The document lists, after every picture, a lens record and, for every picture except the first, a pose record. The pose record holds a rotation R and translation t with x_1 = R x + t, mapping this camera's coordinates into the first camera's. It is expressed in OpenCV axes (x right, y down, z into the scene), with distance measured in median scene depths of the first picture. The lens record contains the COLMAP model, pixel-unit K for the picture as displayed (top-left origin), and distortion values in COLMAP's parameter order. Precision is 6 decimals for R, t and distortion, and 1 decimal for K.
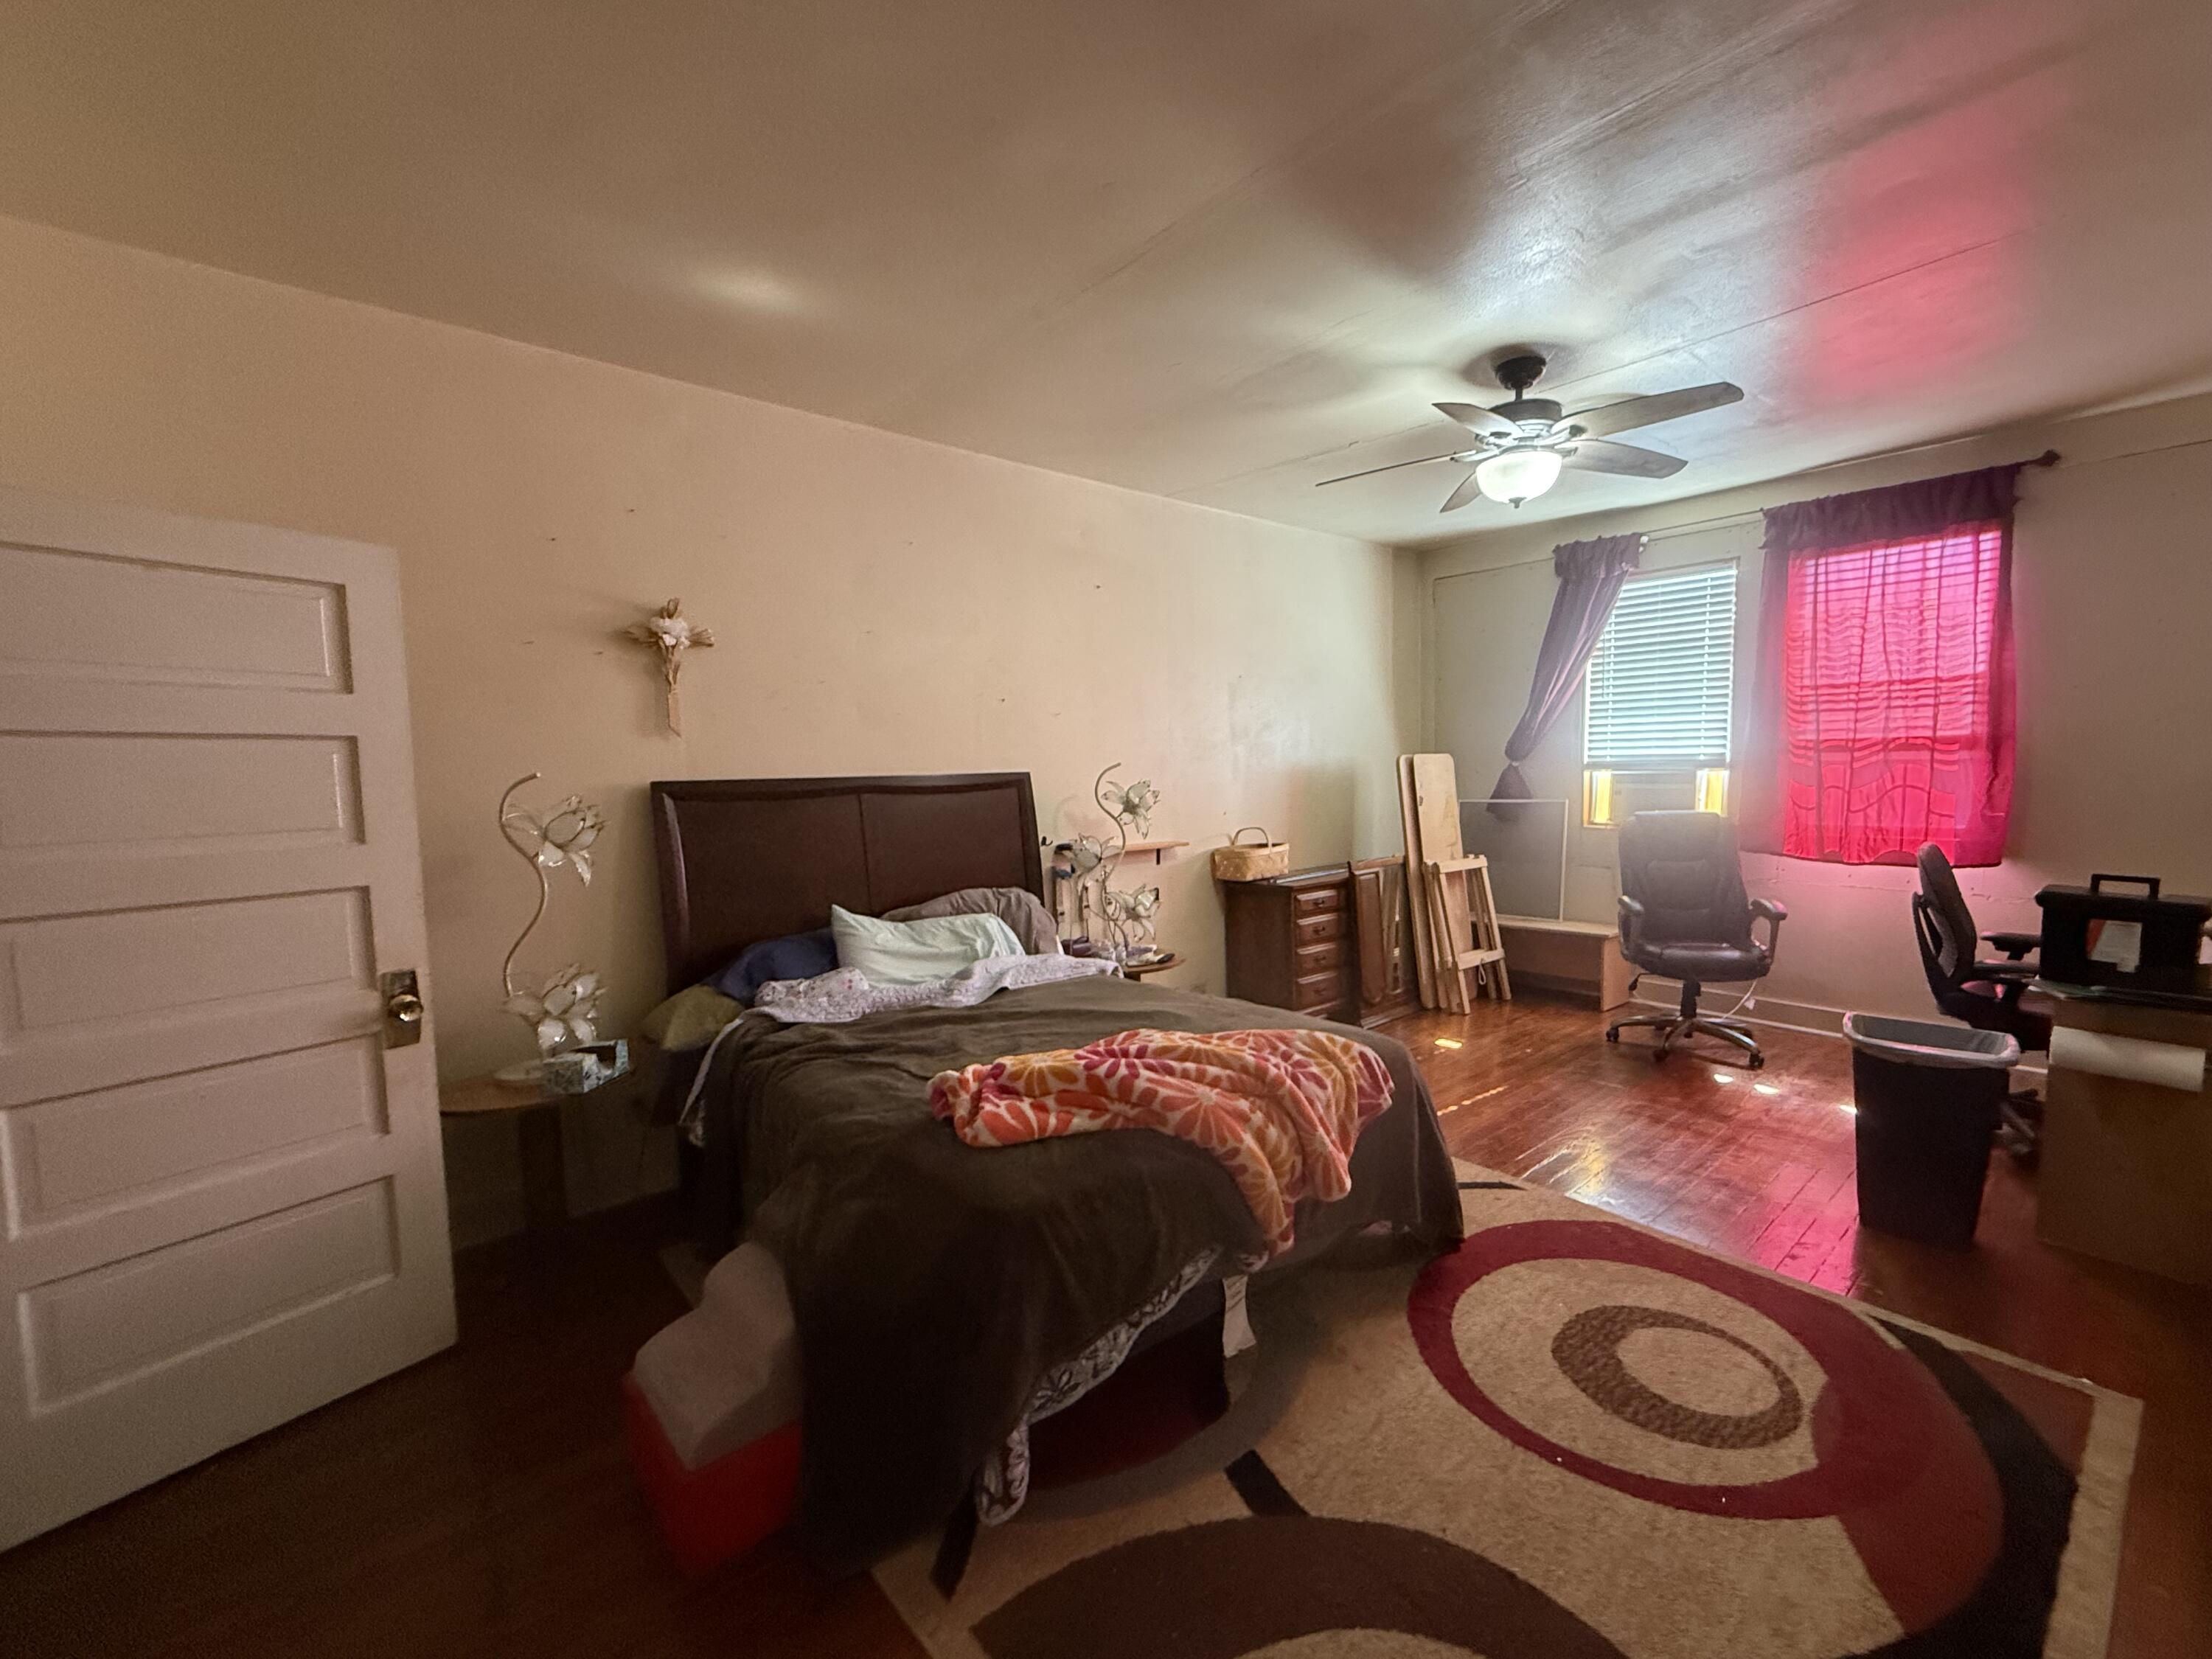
lens RADIAL K [[888.8, 0, 1122.4], [0, 888.8, 834.5], [0, 0, 1]] dist [0.000980, 0.000293]
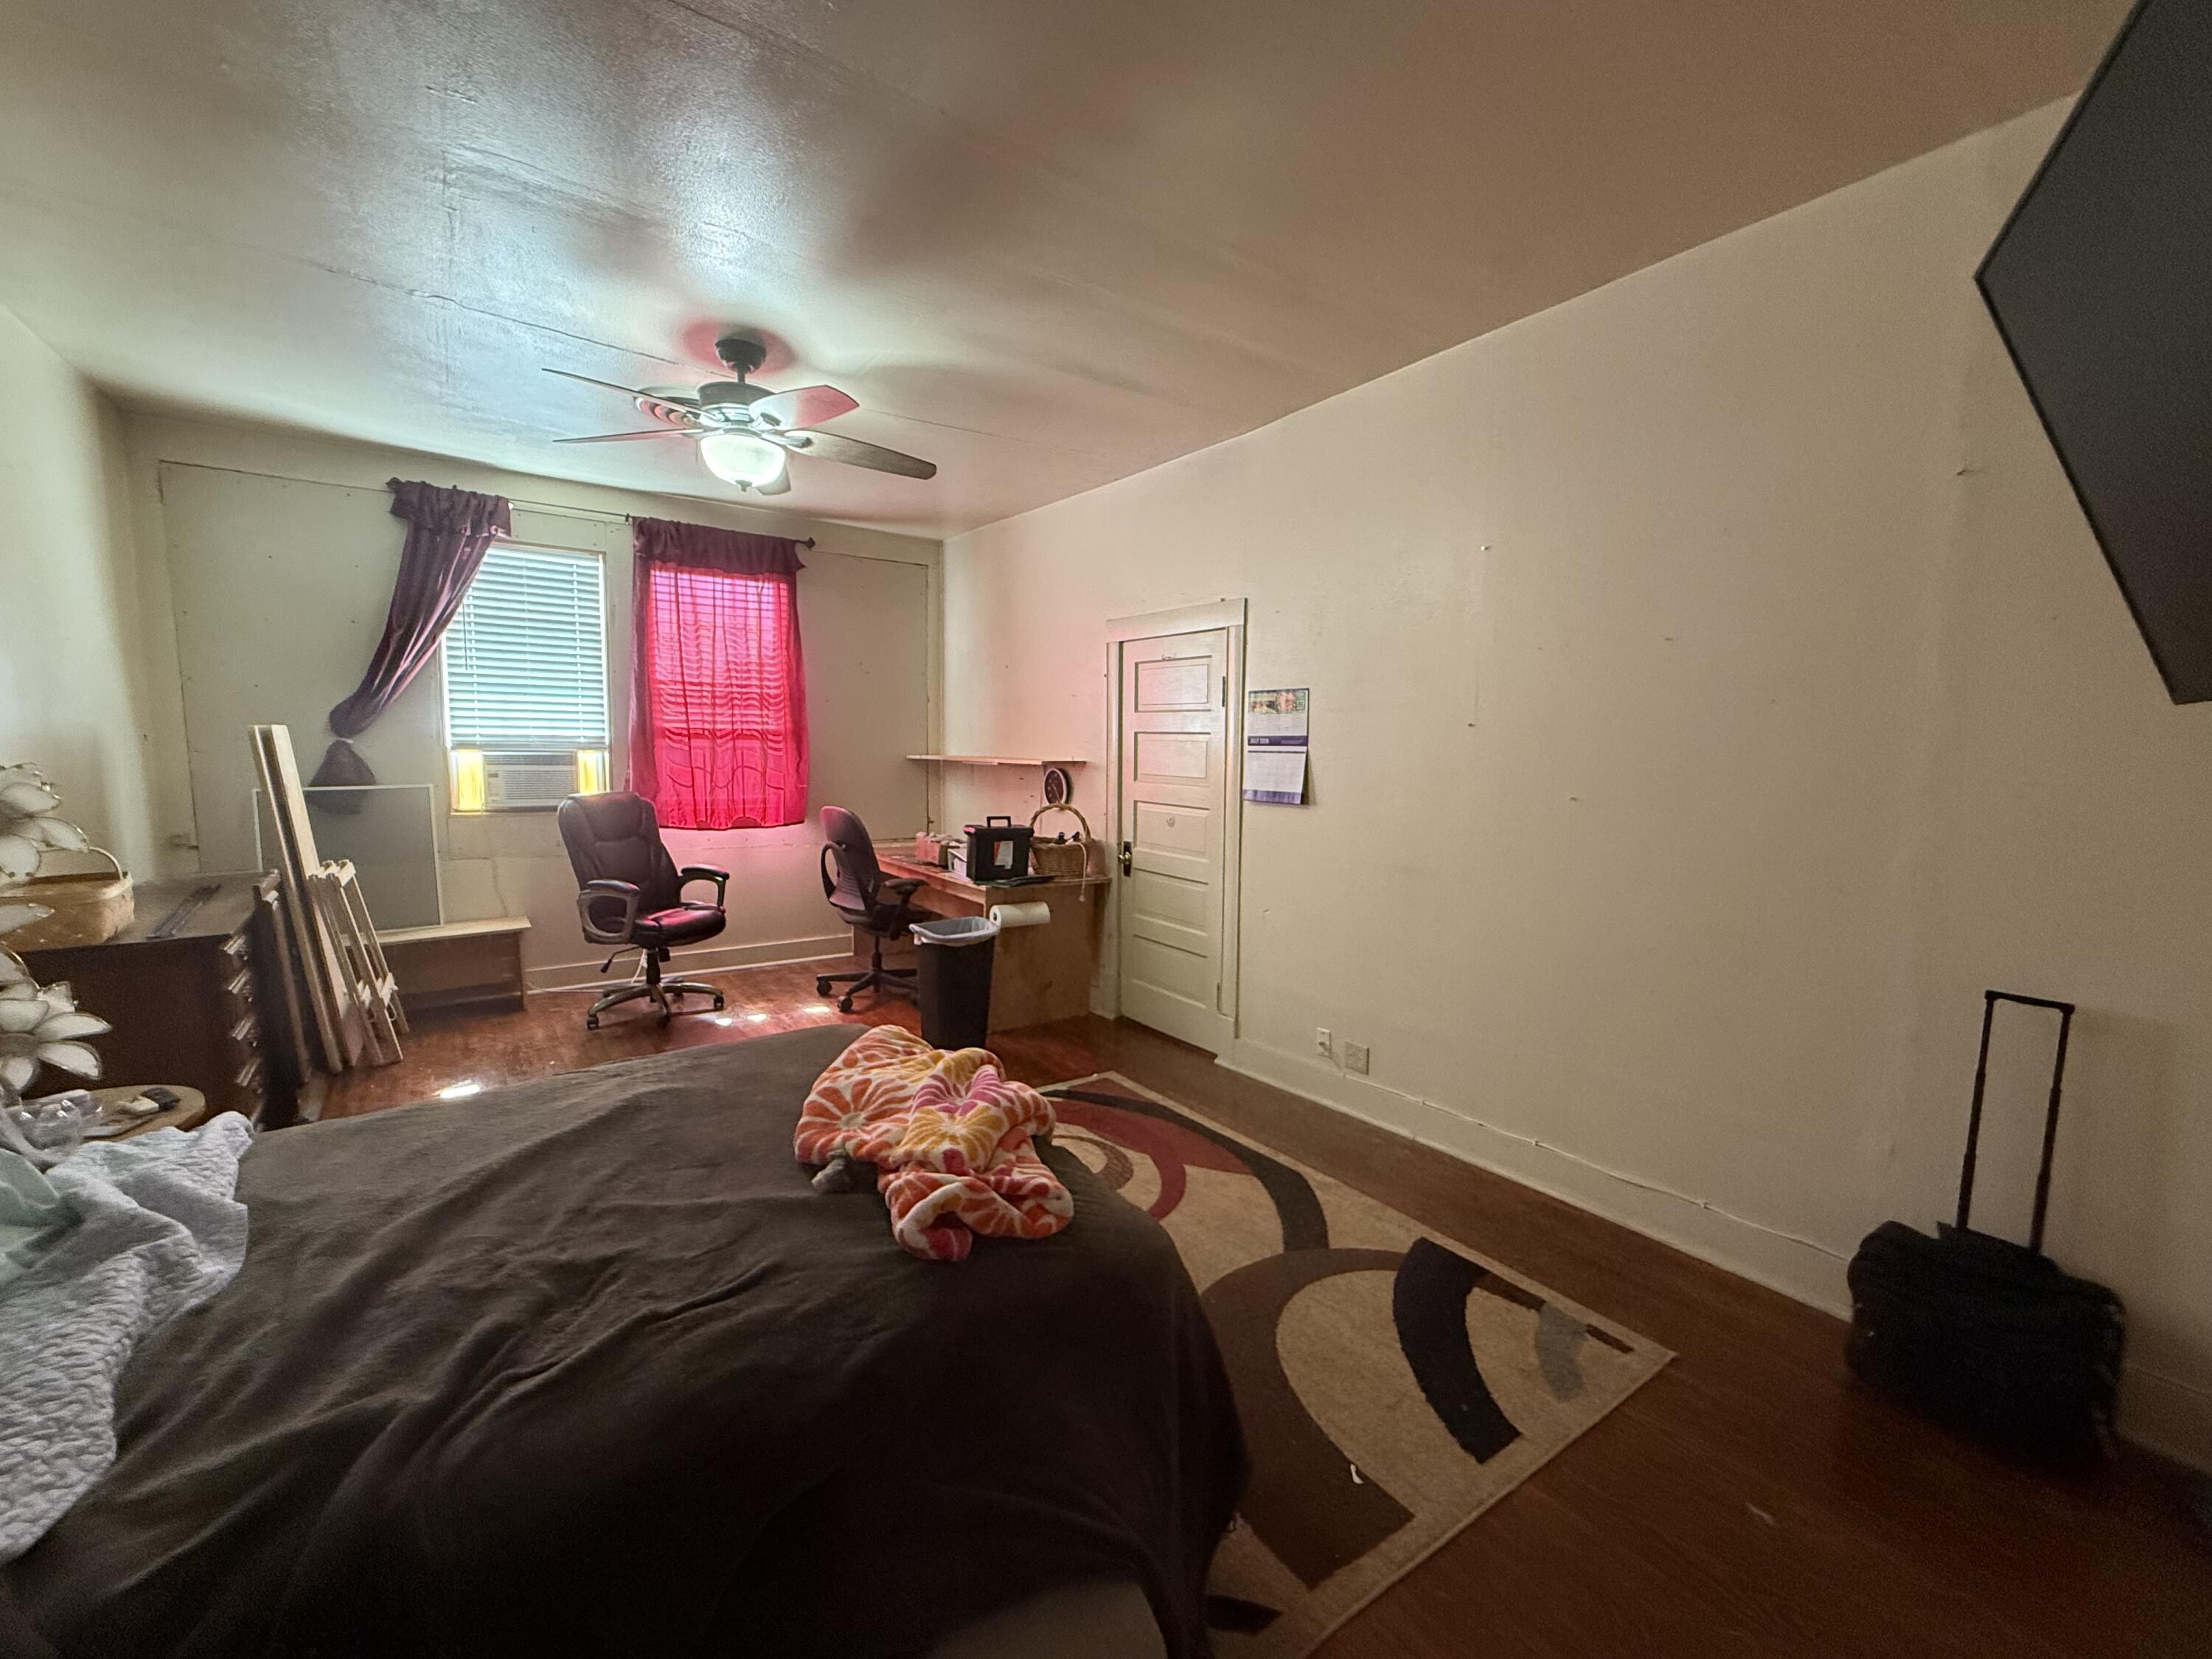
lens RADIAL K [[888.8, 0, 1101.8], [0, 888.8, 831.7], [0, 0, 1]] dist [0.000980, 0.000293]
pose [[0.117935, -0.077631, 0.989982, -0.523363], [0.058861, 0.995733, 0.071070, -0.031377], [-0.991275, 0.049889, 0.122001, 0.486924]]
